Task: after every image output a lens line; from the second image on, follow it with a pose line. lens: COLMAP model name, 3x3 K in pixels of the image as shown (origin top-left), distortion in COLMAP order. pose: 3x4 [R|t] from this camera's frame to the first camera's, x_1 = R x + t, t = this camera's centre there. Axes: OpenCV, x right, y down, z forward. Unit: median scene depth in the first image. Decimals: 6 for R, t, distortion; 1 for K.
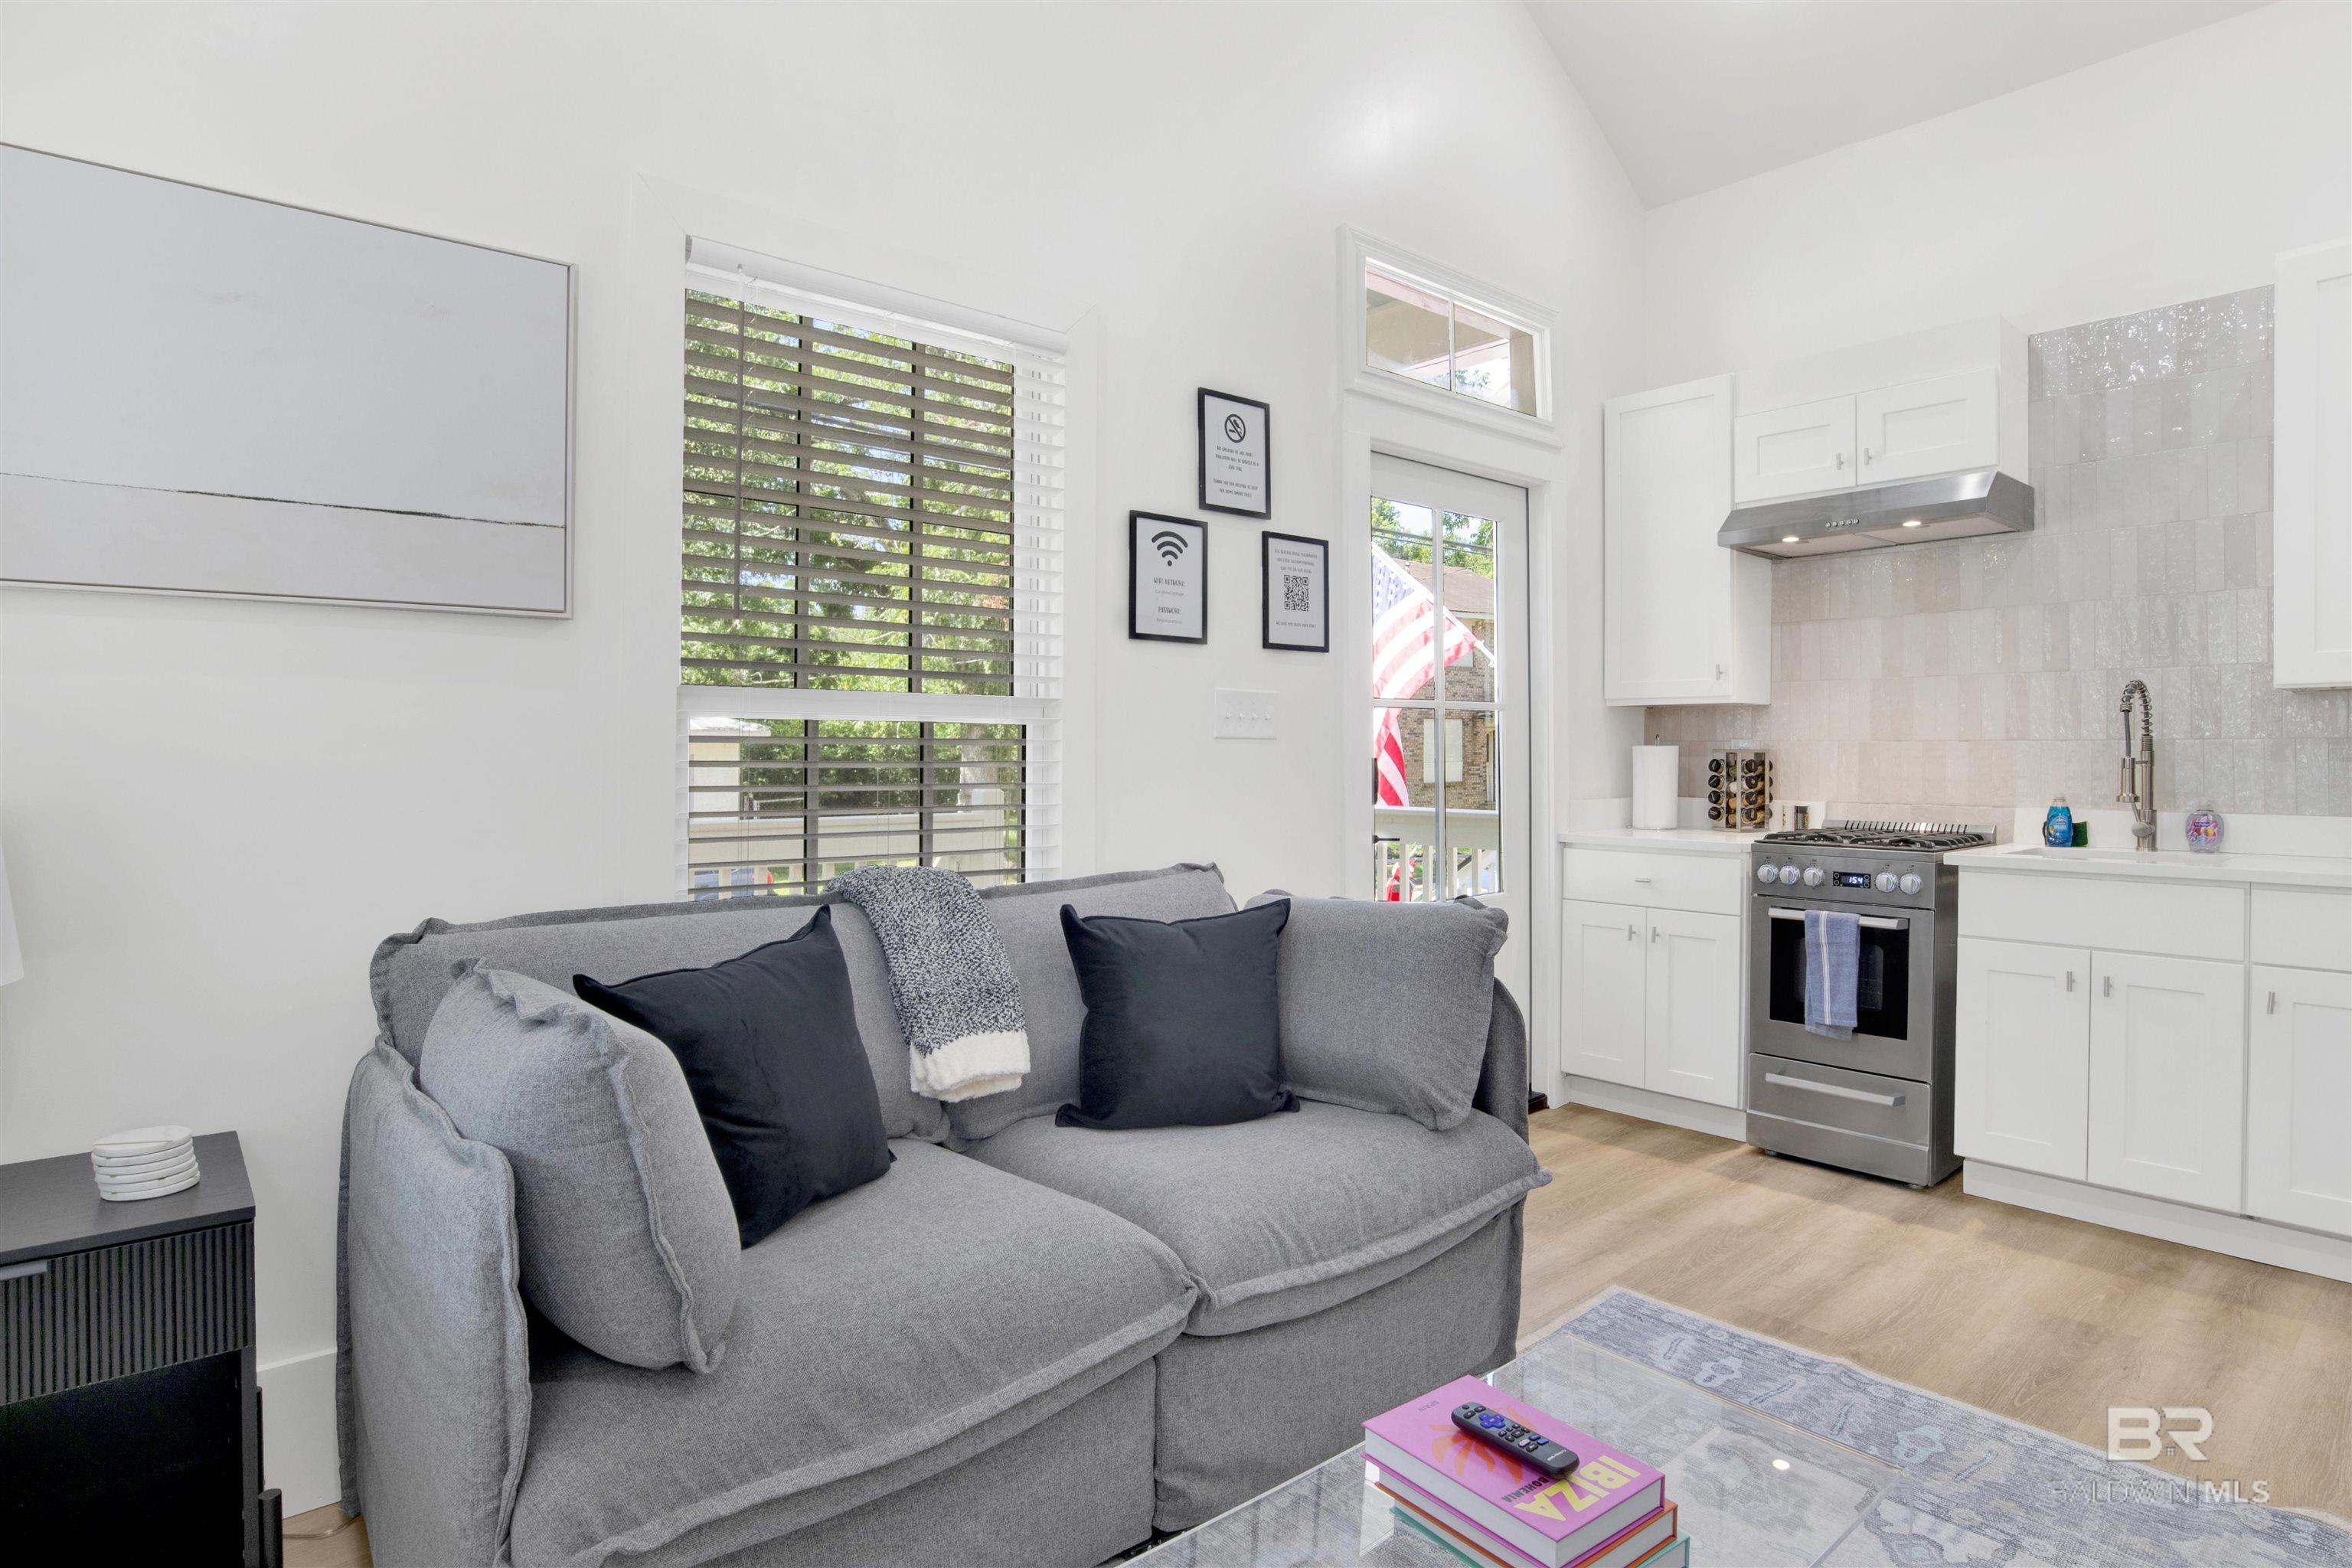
lens RADIAL K [[1254.6, 0, 1182.1], [0, 1254.6, 765.3], [0, 0, 1]] dist [-0.049669, 0.005495]
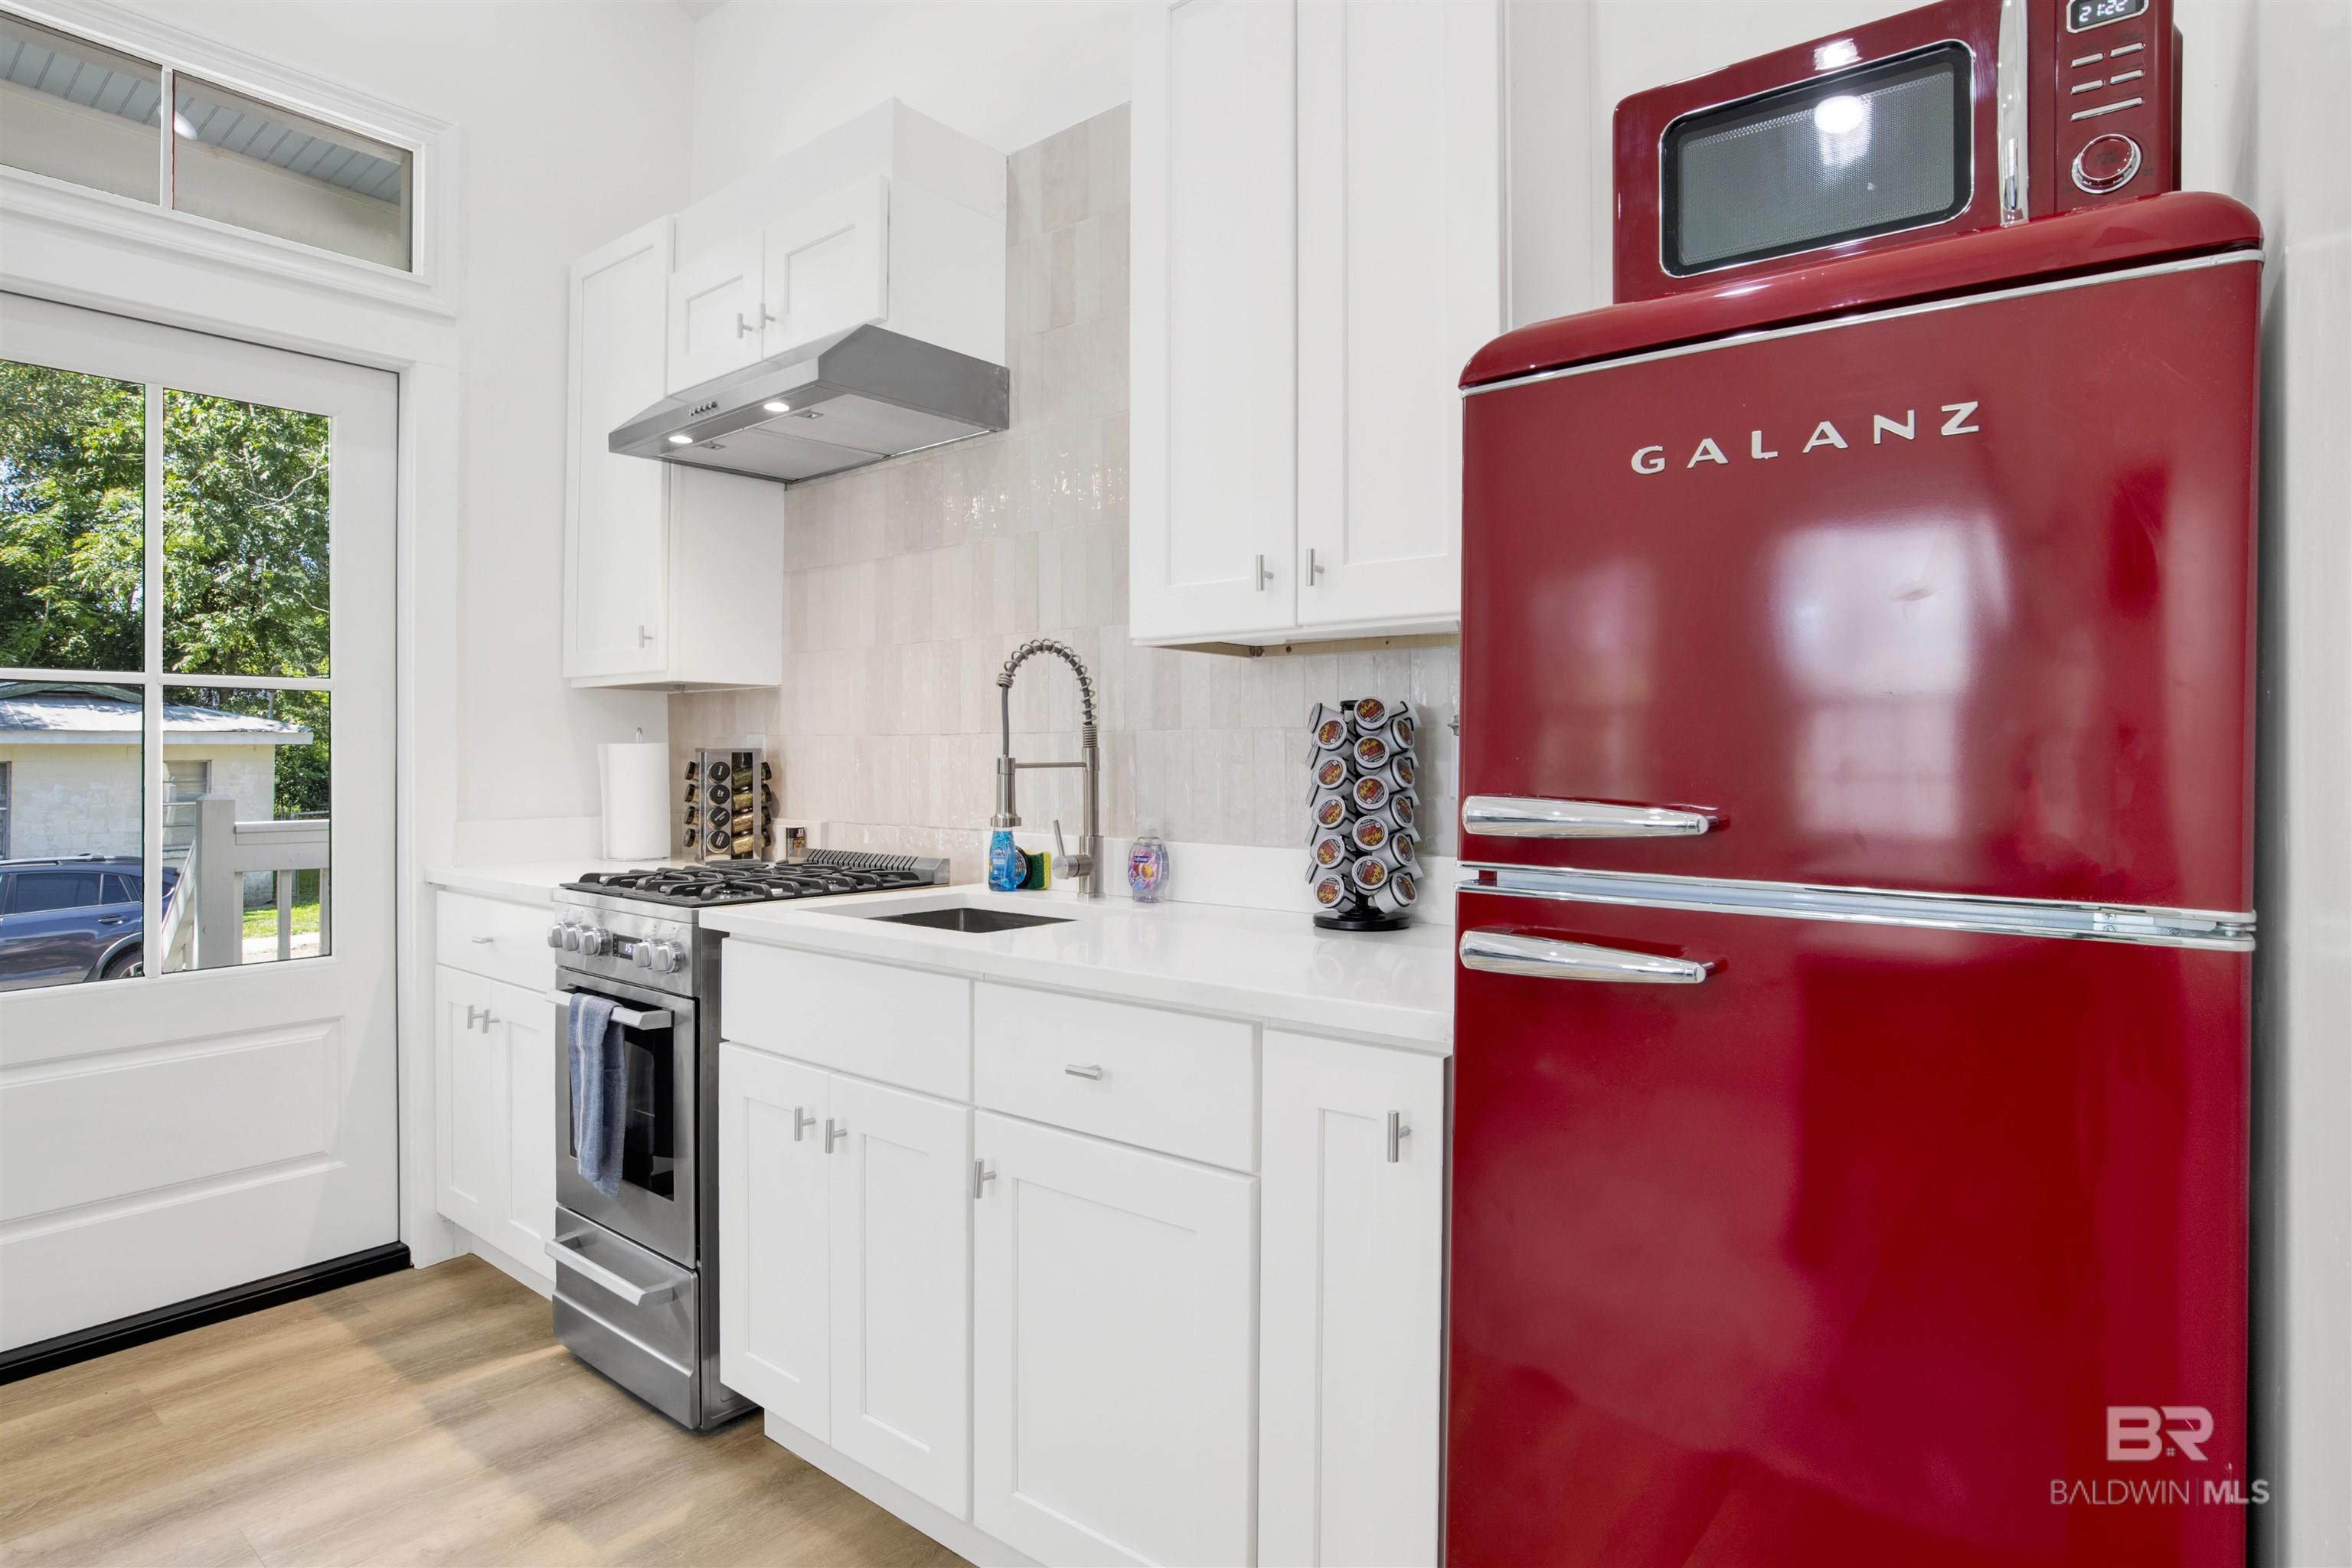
lens RADIAL K [[1254.6, 0, 1184.1], [0, 1254.6, 749.7], [0, 0, 1]] dist [-0.049669, 0.005495]
pose [[0.985712, -0.003870, 0.168393, 0.692786], [0.005571, 0.999938, -0.009630, -0.003528], [-0.168345, 0.010431, 0.985673, 0.297857]]
